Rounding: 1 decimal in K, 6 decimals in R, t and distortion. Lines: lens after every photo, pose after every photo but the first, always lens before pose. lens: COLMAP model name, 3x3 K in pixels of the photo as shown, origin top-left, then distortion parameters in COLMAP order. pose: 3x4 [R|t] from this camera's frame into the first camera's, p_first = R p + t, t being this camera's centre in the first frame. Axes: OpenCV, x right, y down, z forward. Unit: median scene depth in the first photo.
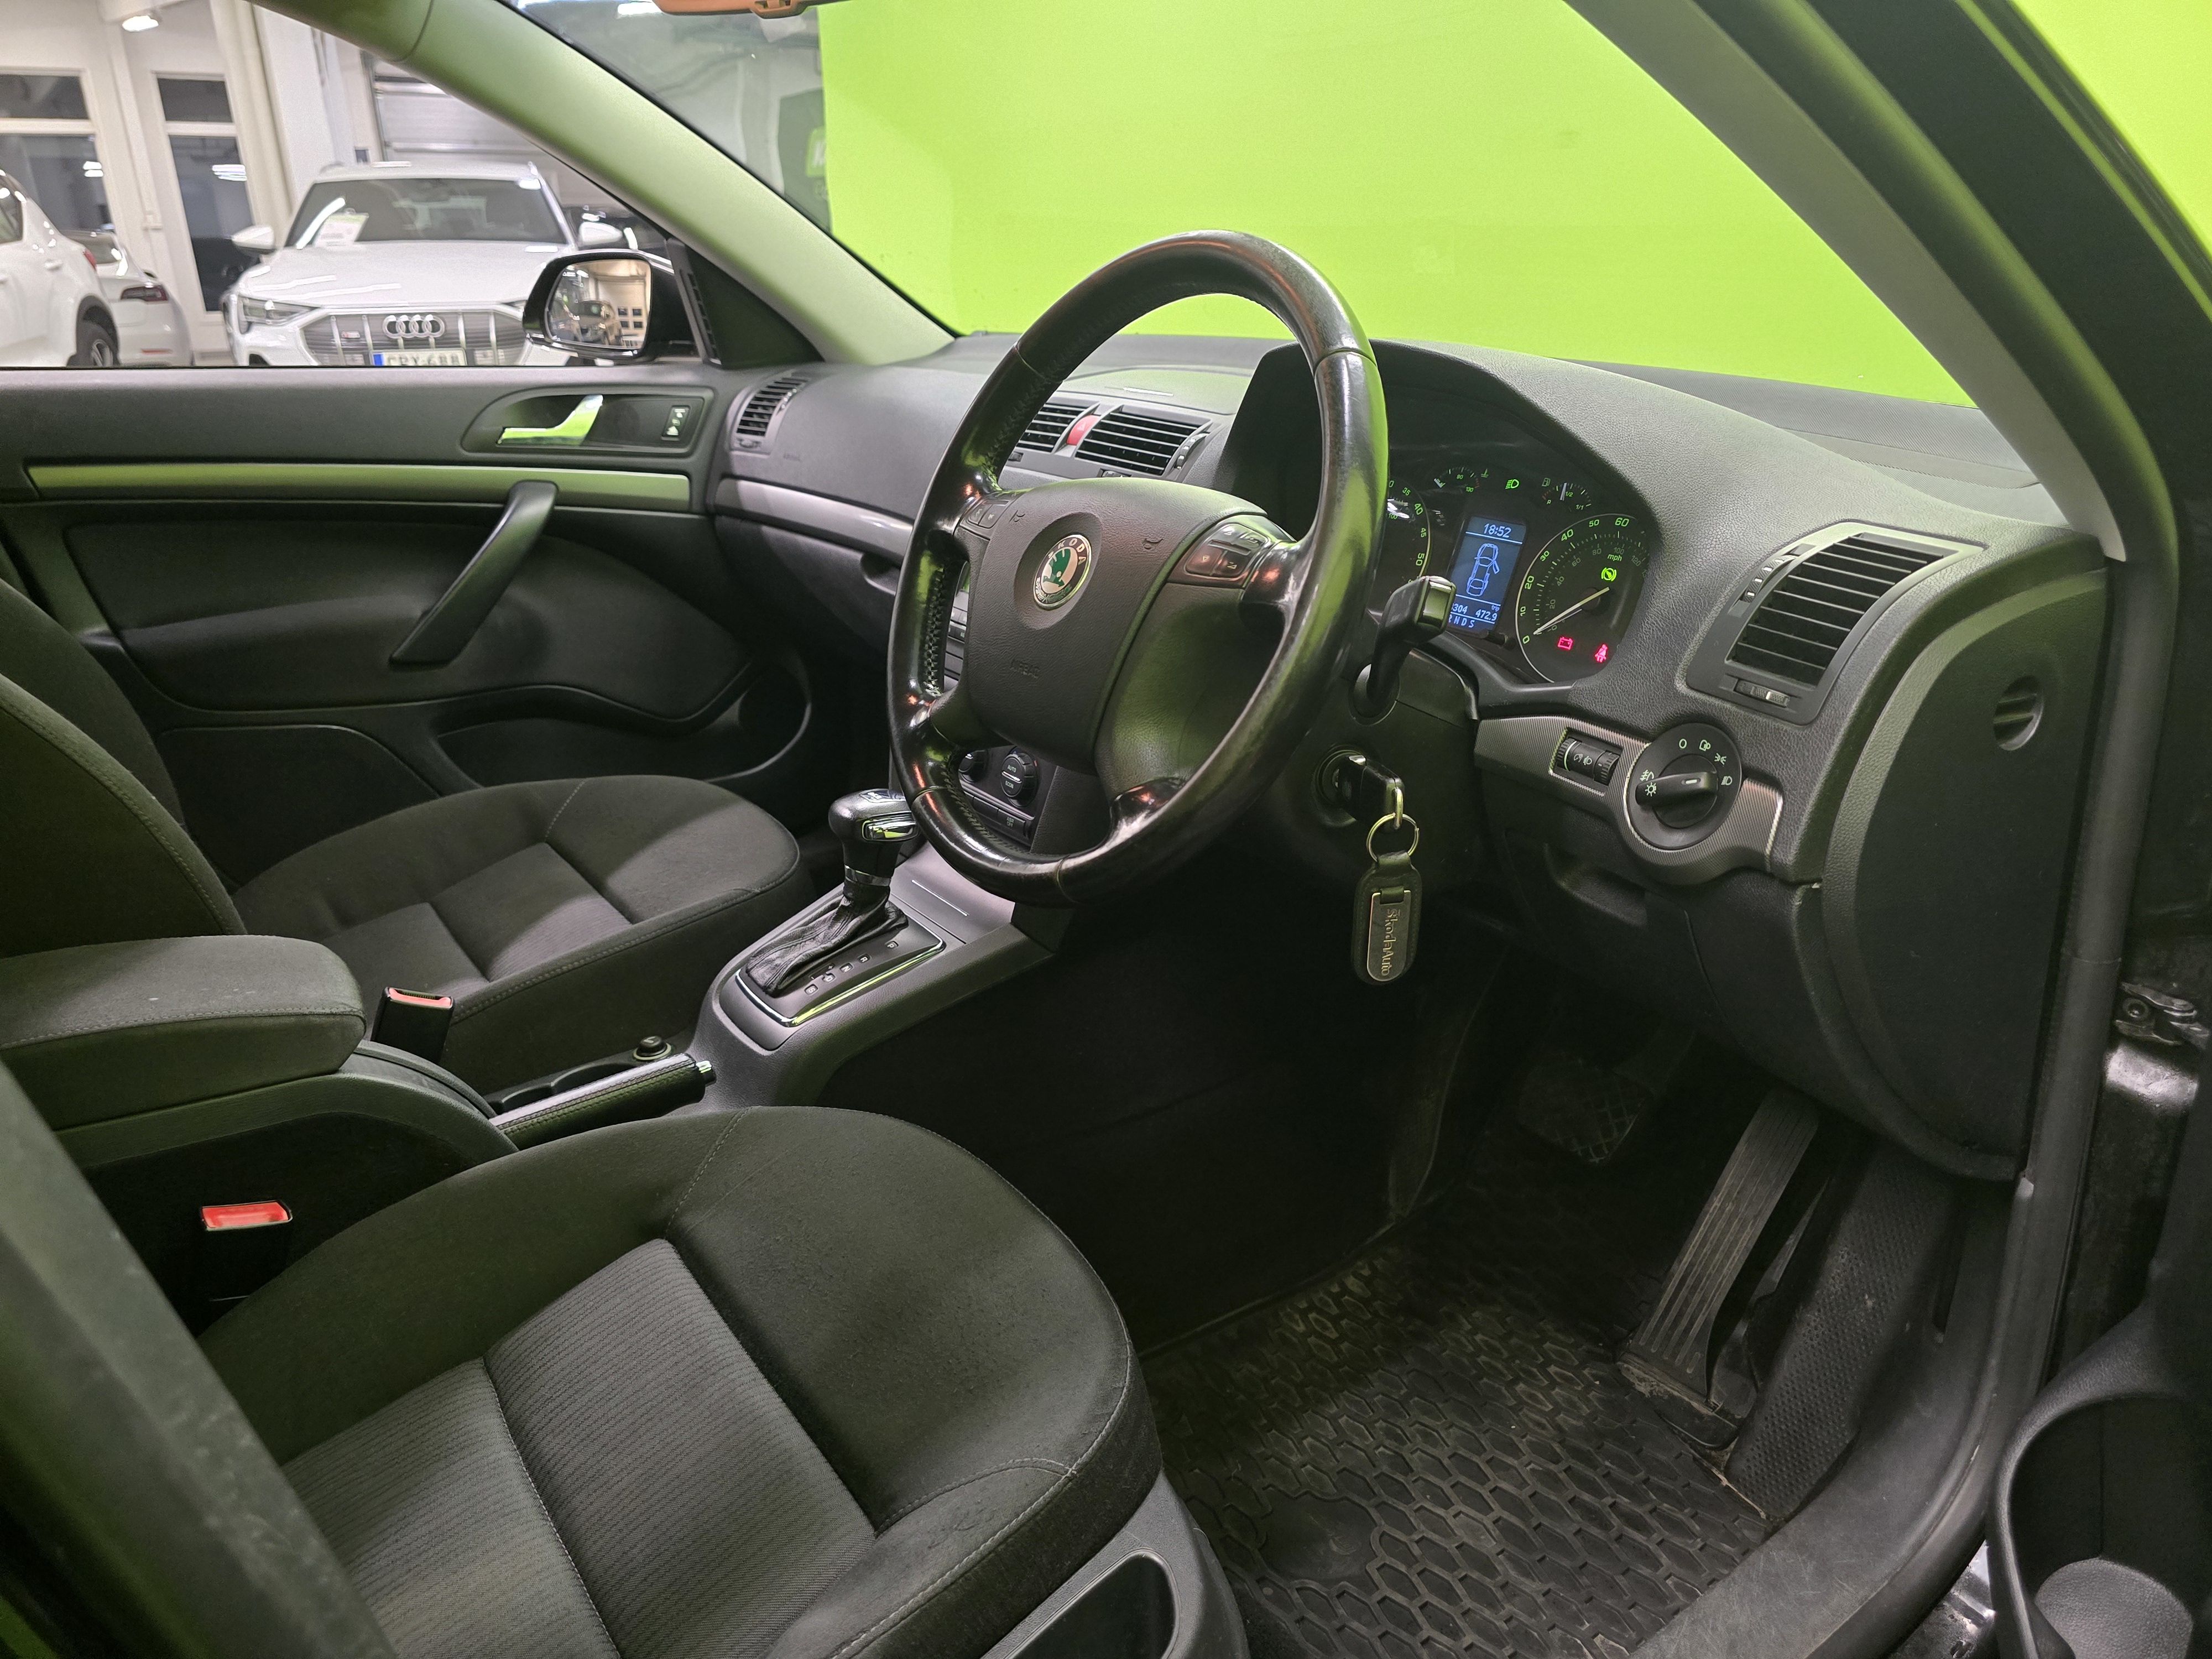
lens RADIAL K [[1531.4, 0, 1106.0], [0, 1531.4, 829.5], [0, 0, 1]] dist [0.073399, -0.080001]
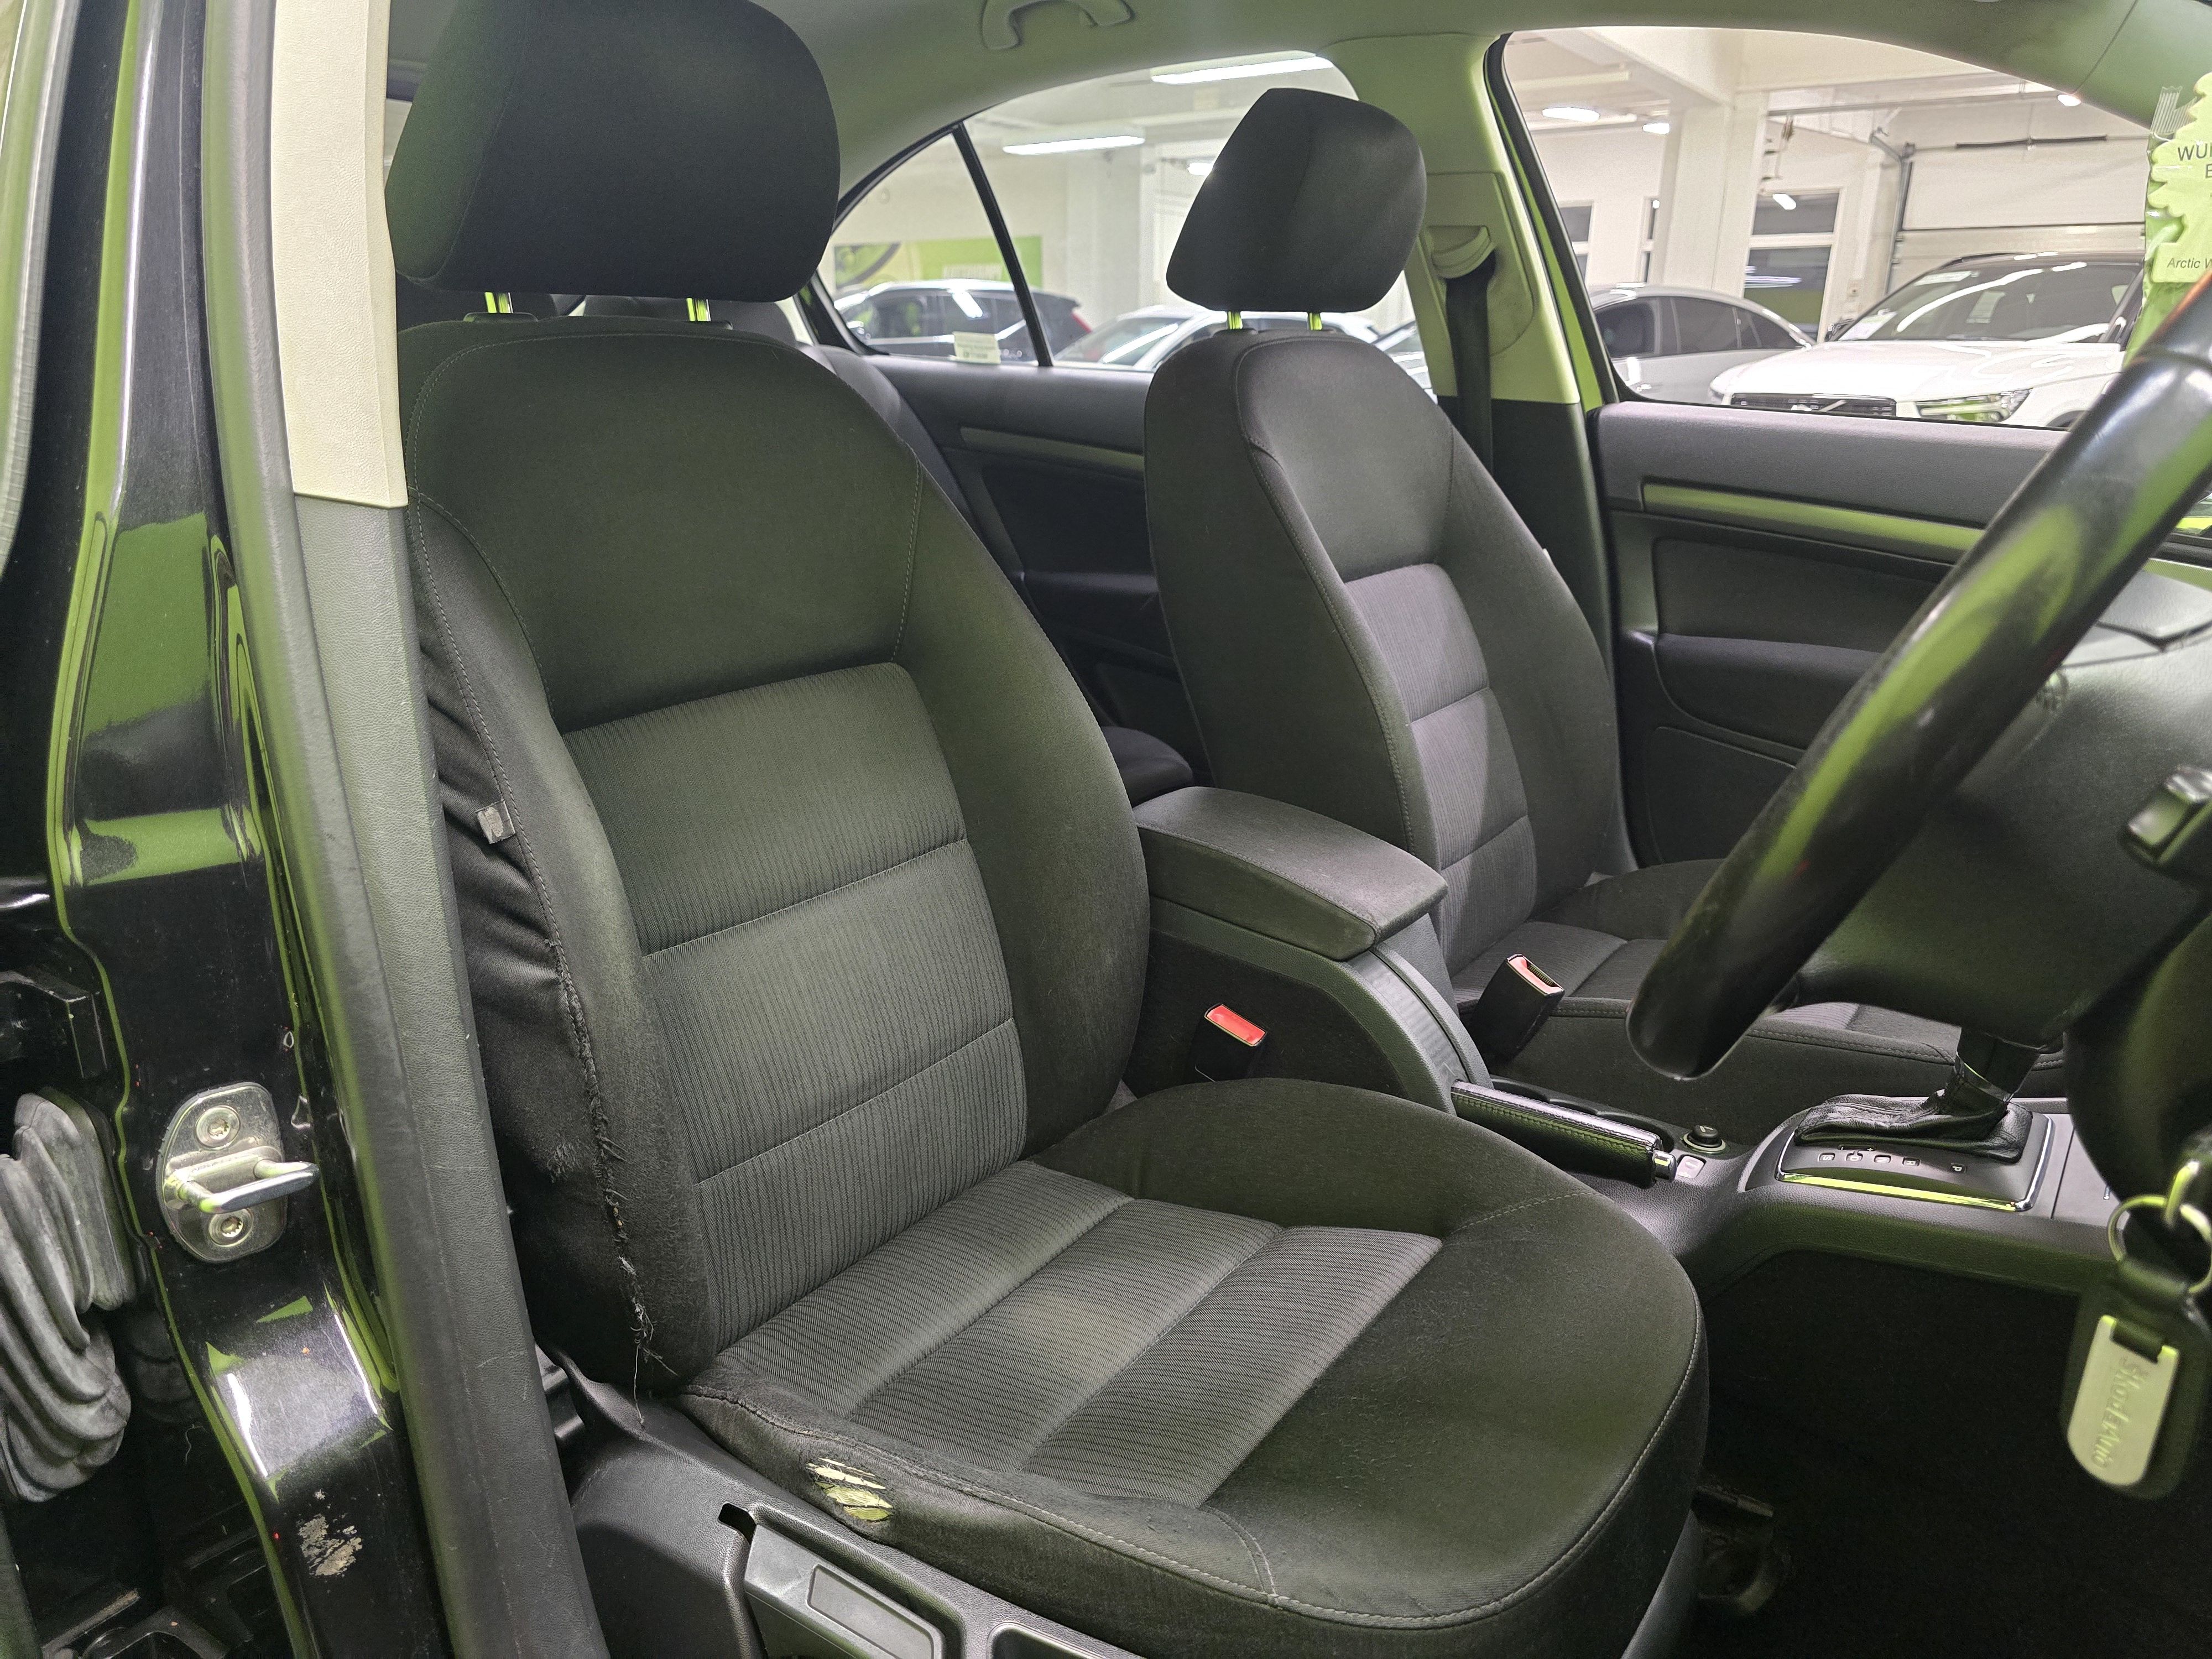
lens RADIAL K [[1531.4, 0, 1106.0], [0, 1531.4, 829.5], [0, 0, 1]] dist [0.073399, -0.080001]
pose [[0.305912, 0.306893, -0.901241, 0.409667], [-0.351316, 0.916203, 0.192740, -0.087647], [0.884870, 0.257659, 0.388094, 0.282937]]
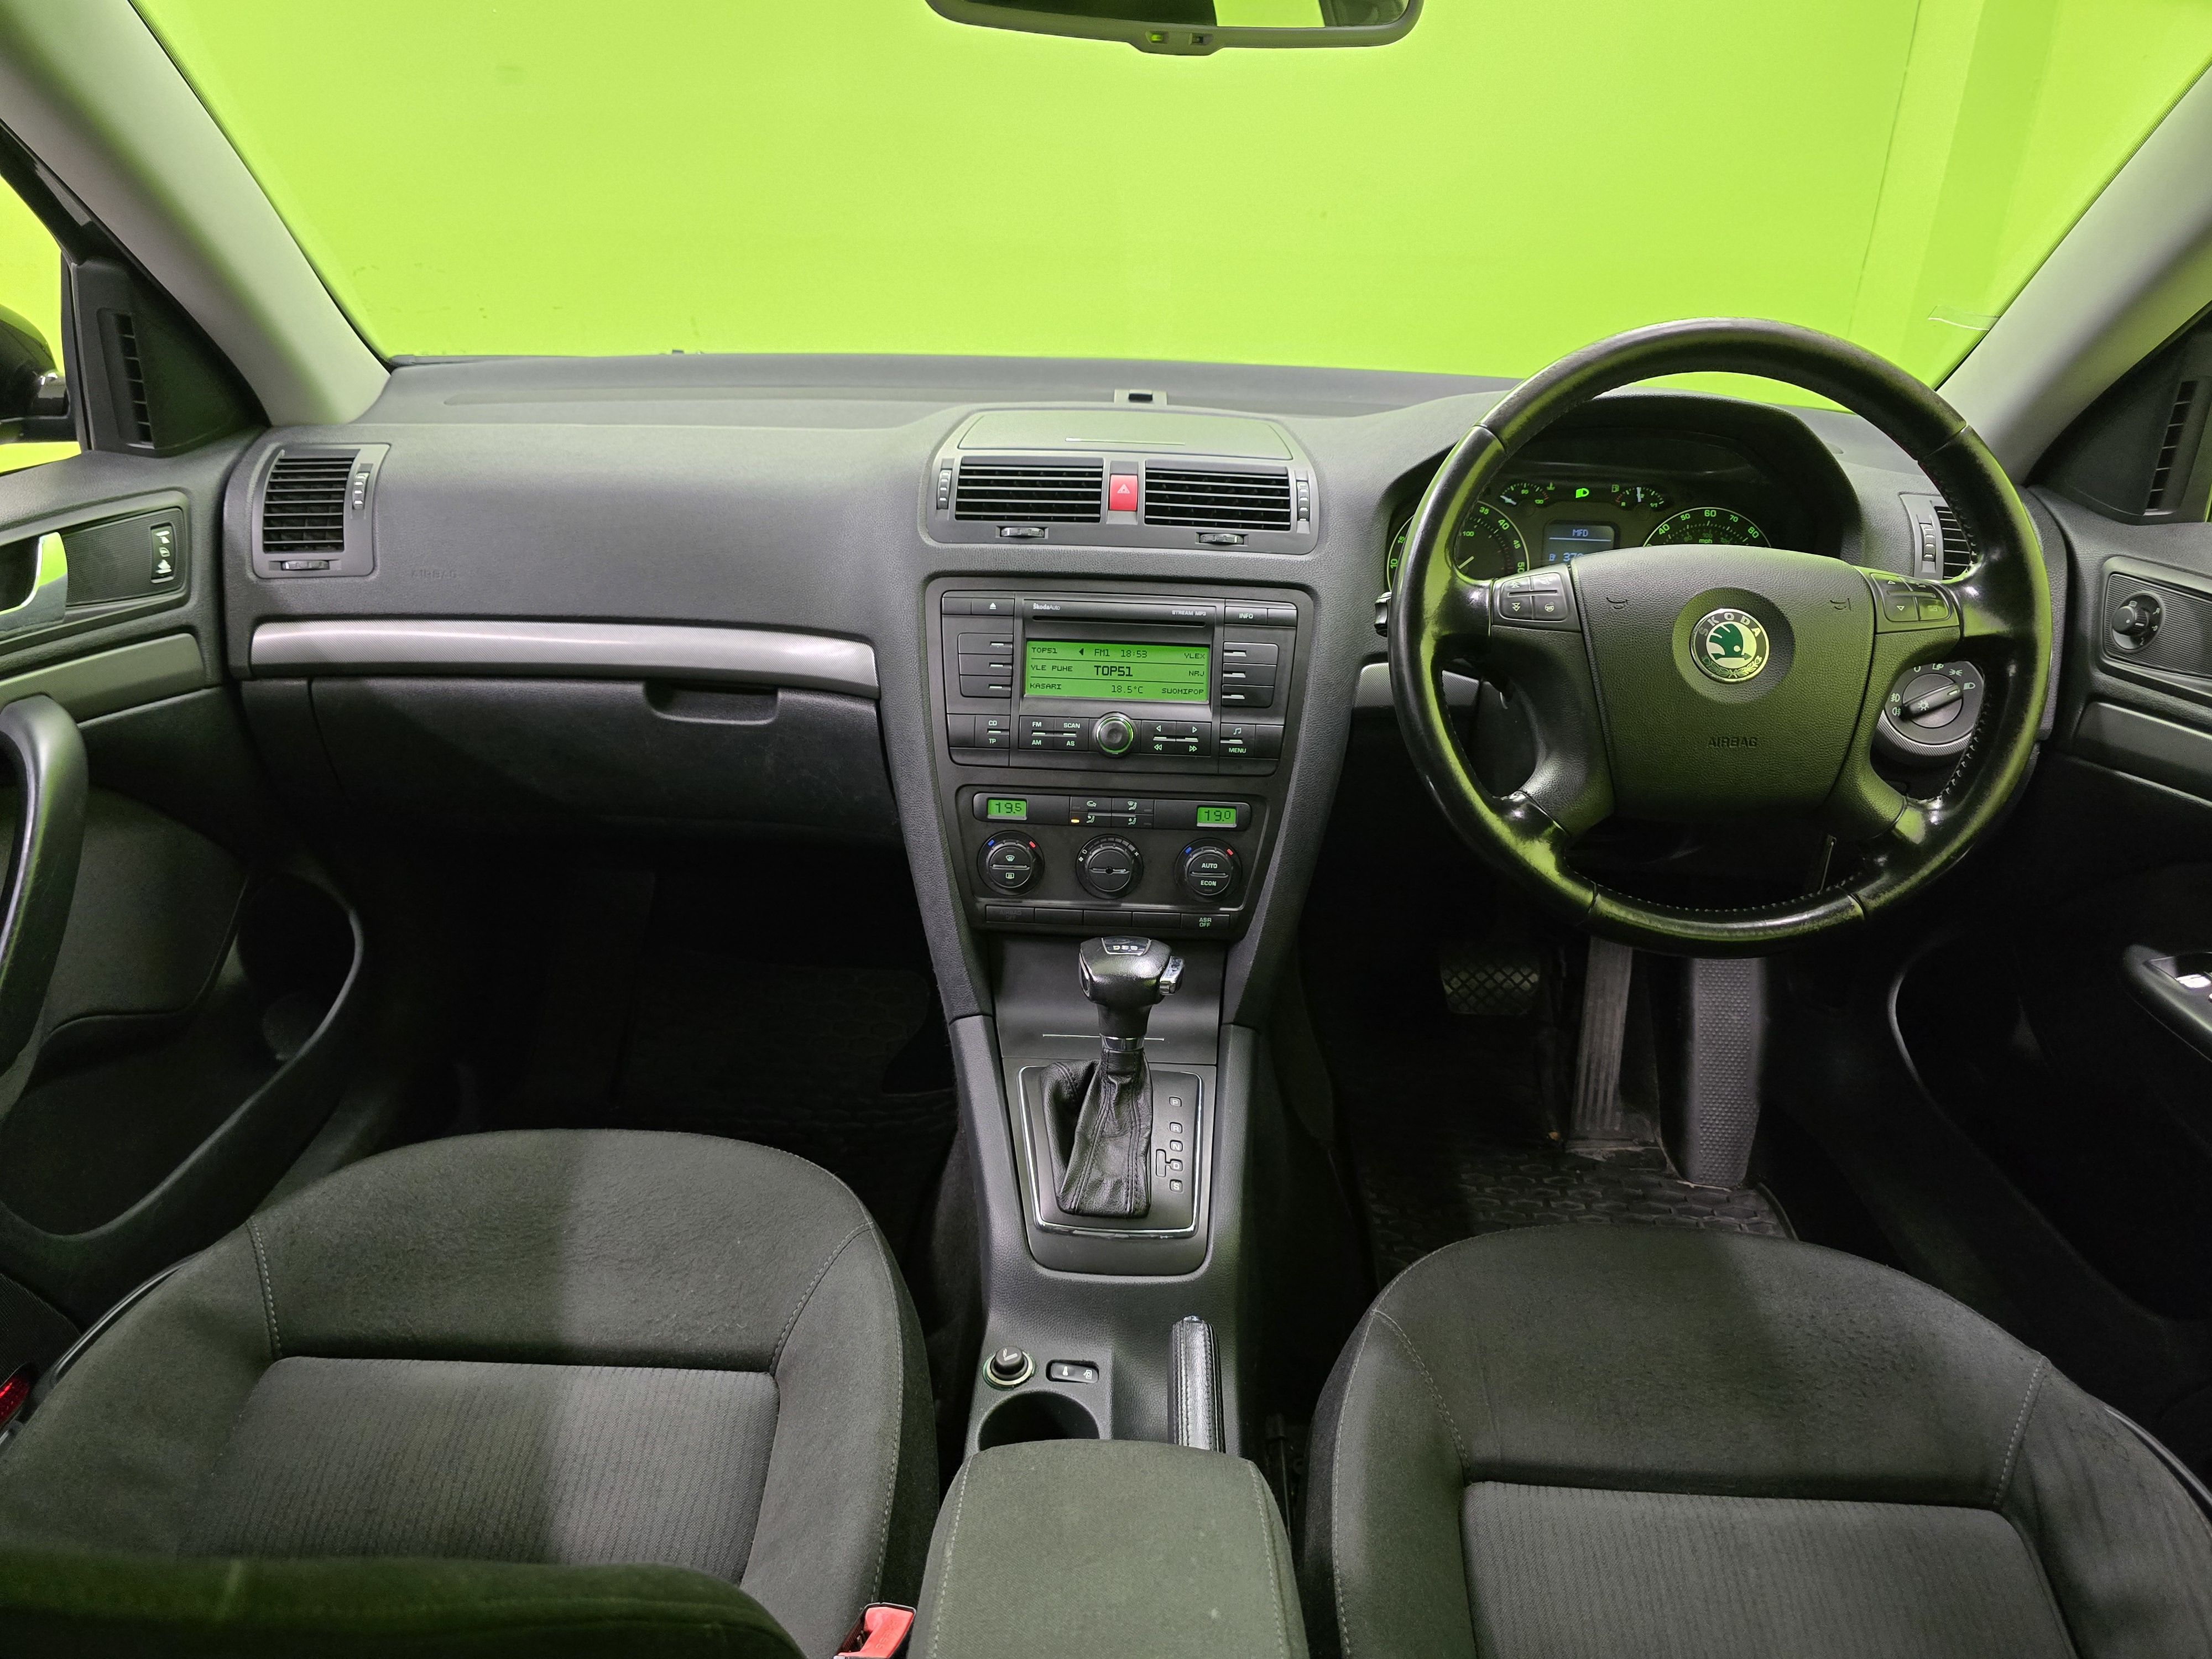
lens RADIAL K [[1499.6, 0, 1106.0], [0, 1499.6, 829.5], [0, 0, 1]] dist [0.074329, -0.080508]
pose [[0.601034, -0.307576, 0.737669, -0.750161], [0.259538, 0.948073, 0.183841, -0.241214], [-0.755909, 0.080958, 0.649652, 0.455188]]
